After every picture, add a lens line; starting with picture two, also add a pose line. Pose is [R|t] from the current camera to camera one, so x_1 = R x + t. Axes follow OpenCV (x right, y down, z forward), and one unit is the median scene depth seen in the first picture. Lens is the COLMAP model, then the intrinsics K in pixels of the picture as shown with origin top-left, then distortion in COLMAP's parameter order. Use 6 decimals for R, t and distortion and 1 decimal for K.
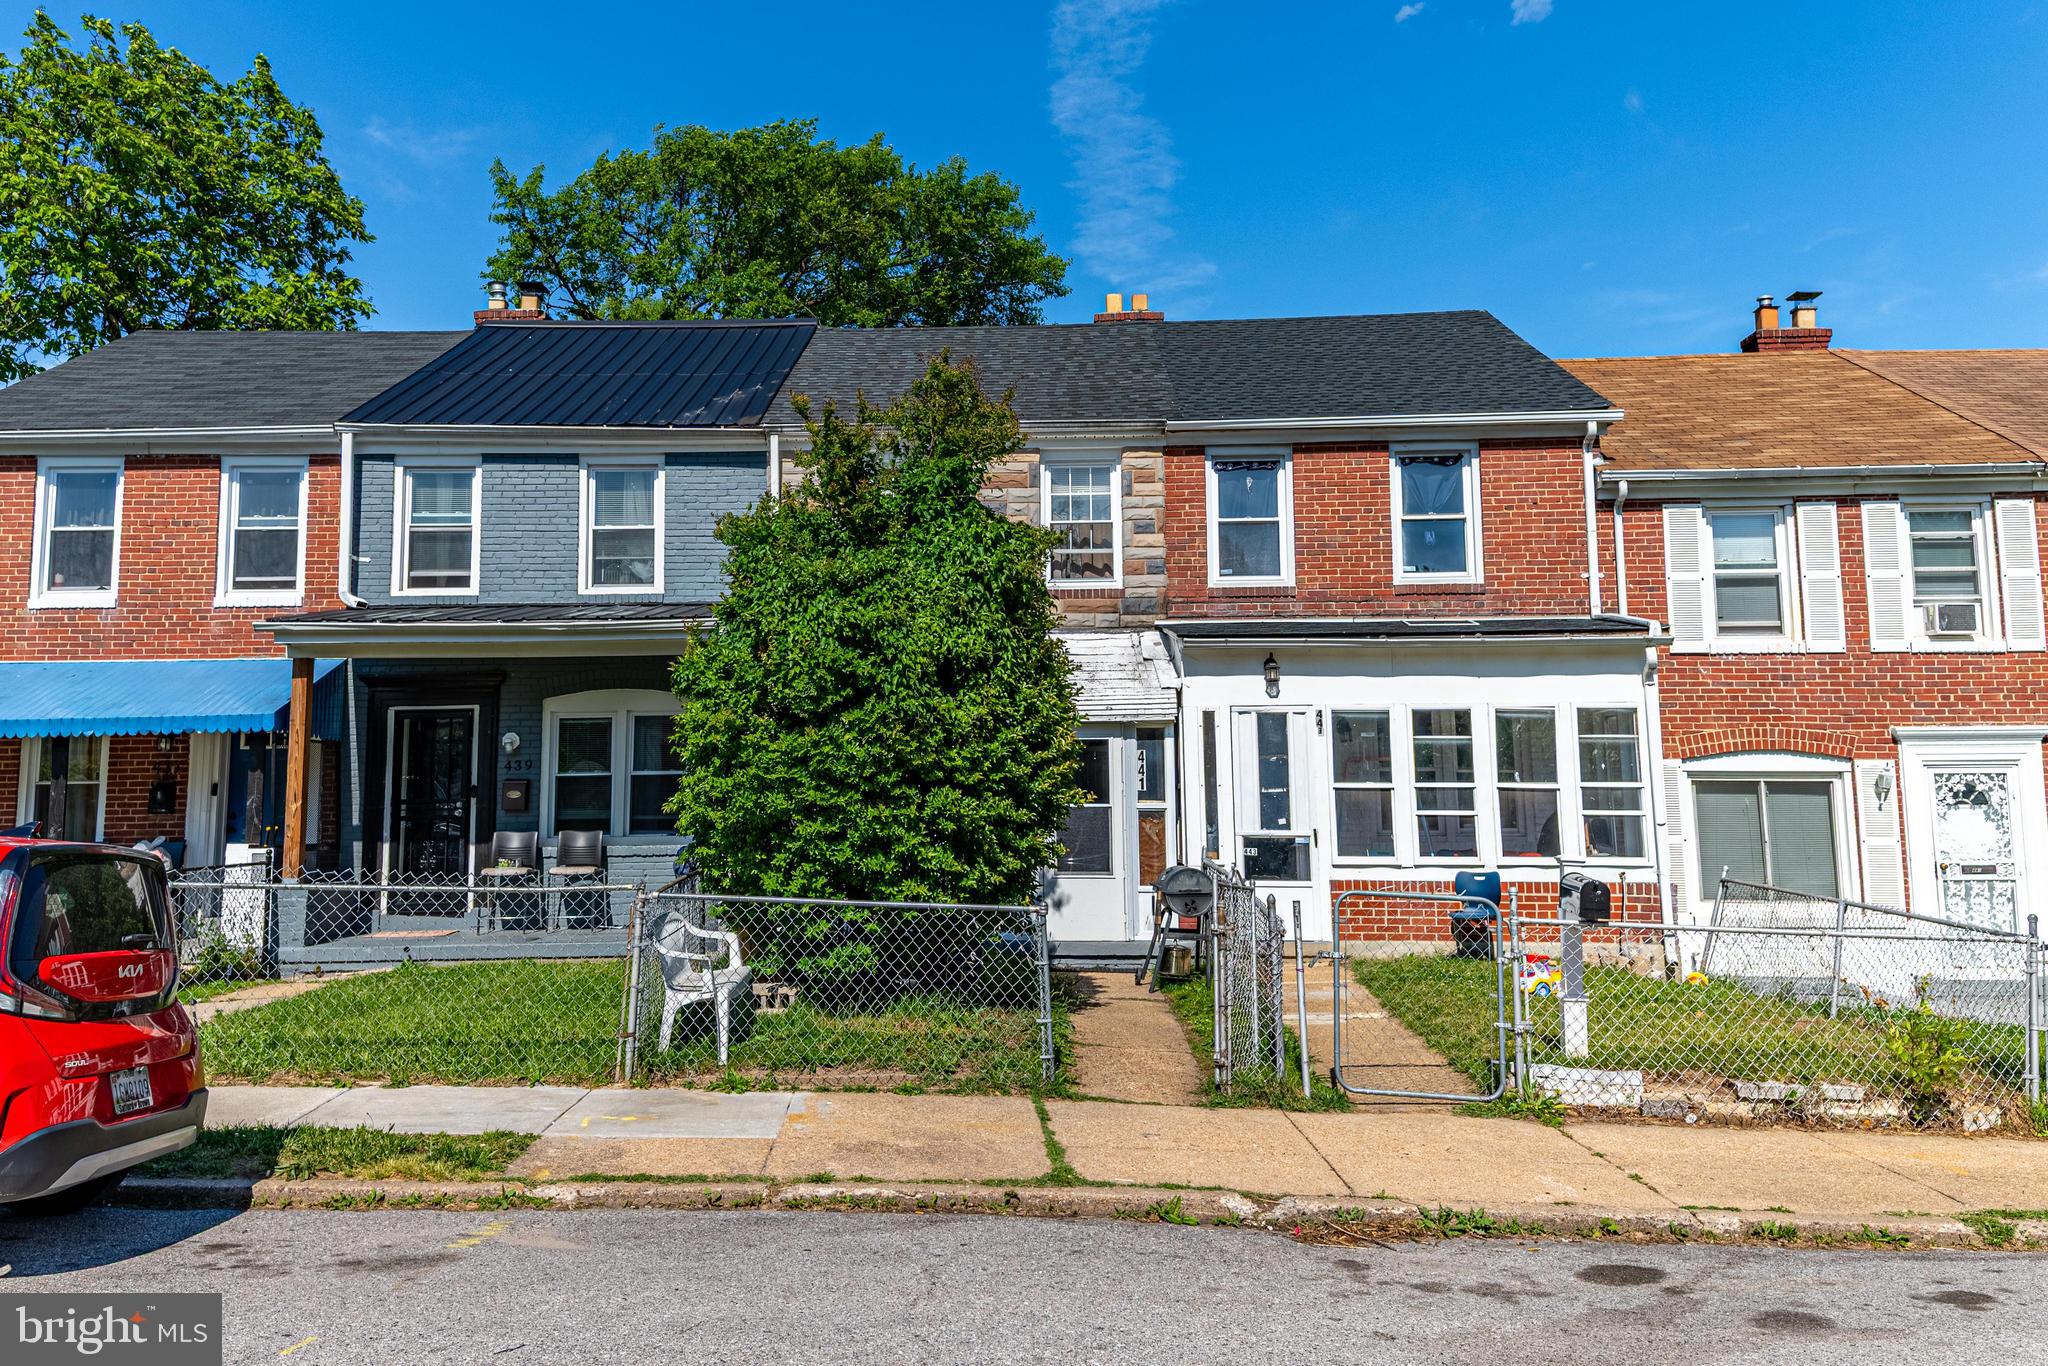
lens RADIAL K [[1339.1, 0, 988.3], [0, 1339.1, 634.1], [0, 0, 1]] dist [0.140433, -0.122474]
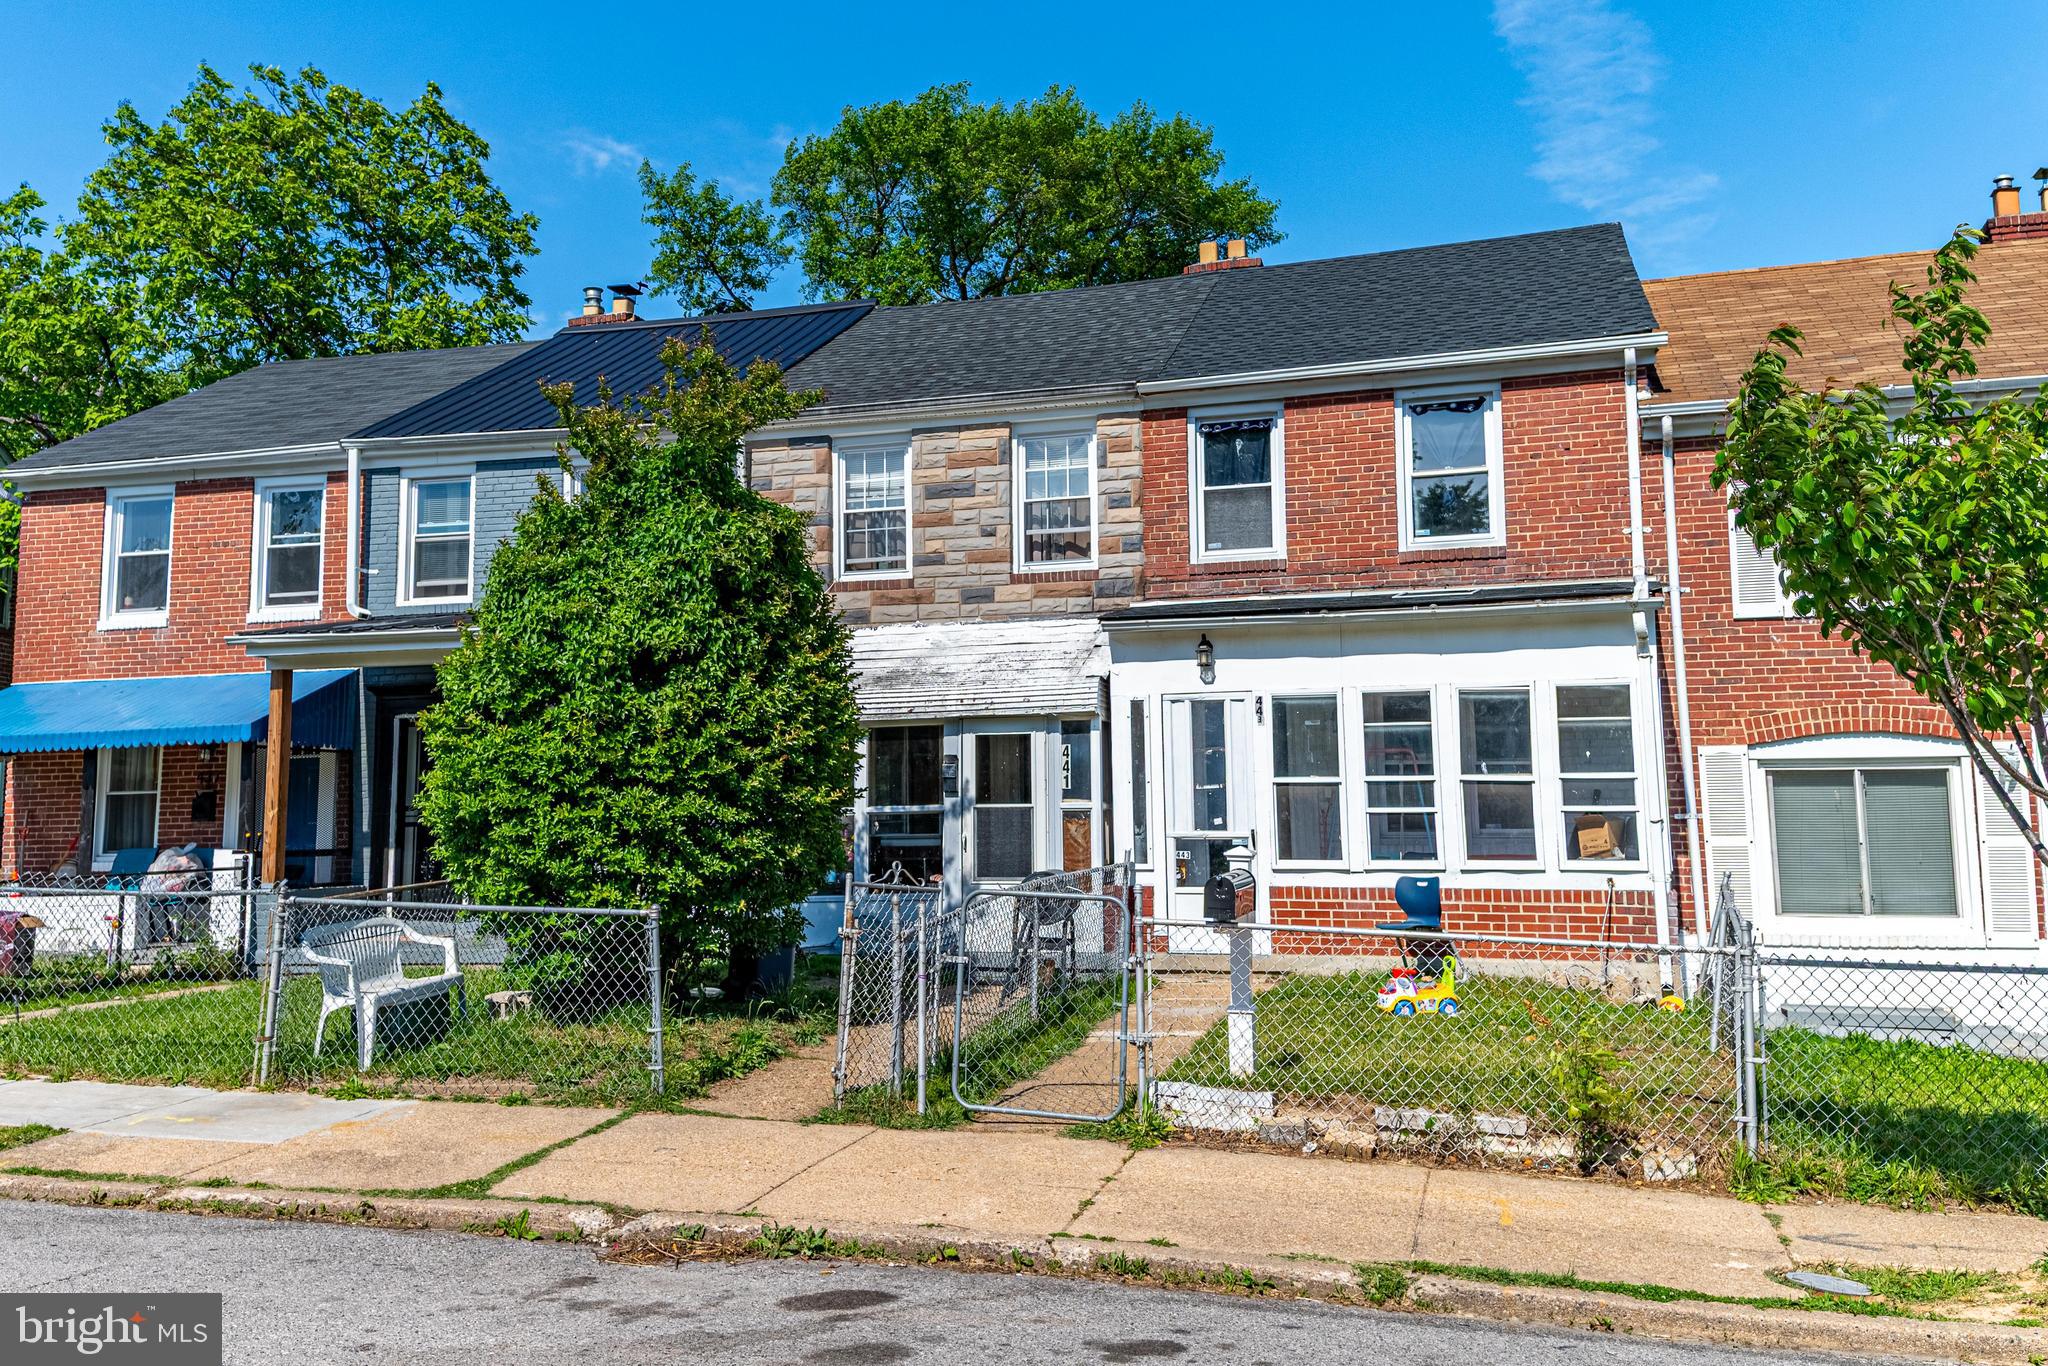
lens RADIAL K [[1431.0, 0, 904.2], [0, 1431.0, 629.1], [0, 0, 1]] dist [0.164985, -0.138320]
pose [[0.979852, -0.033584, -0.196881, 0.183637], [0.033751, 0.999427, -0.002506, 0.005558], [0.196852, -0.004189, 0.980424, 0.014367]]
